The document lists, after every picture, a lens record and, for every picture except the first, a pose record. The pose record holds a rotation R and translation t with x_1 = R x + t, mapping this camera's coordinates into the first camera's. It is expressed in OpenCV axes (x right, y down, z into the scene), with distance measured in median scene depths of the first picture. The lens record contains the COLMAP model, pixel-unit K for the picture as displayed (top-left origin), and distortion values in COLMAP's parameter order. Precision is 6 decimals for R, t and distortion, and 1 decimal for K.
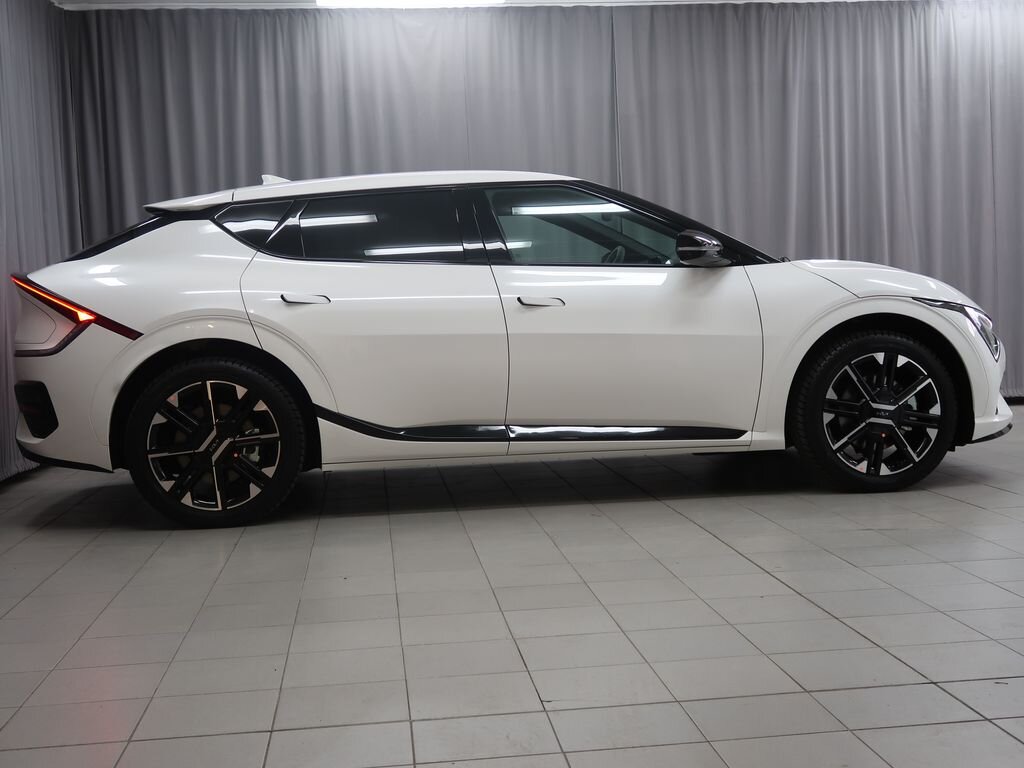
lens RADIAL K [[408.5, 0, 512.0], [0, 408.5, 384.0], [0, 0, 1]] dist [0.017436, -0.000116]
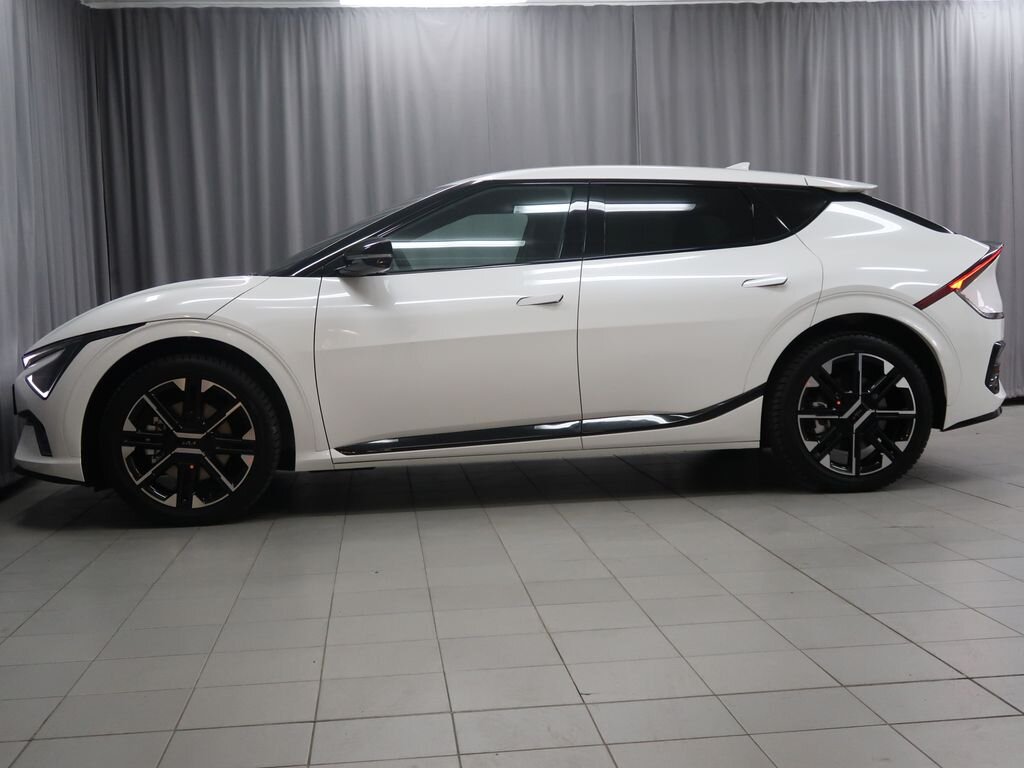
lens RADIAL K [[407.5, 0, 481.6], [0, 407.5, 384.9], [0, 0, 1]] dist [0.016356, 0.000227]
pose [[0.999991, 0.003723, 0.001858, -0.125238], [-0.003729, 0.999987, 0.003386, 0.005571], [-0.001845, -0.003392, 0.999993, -0.004691]]
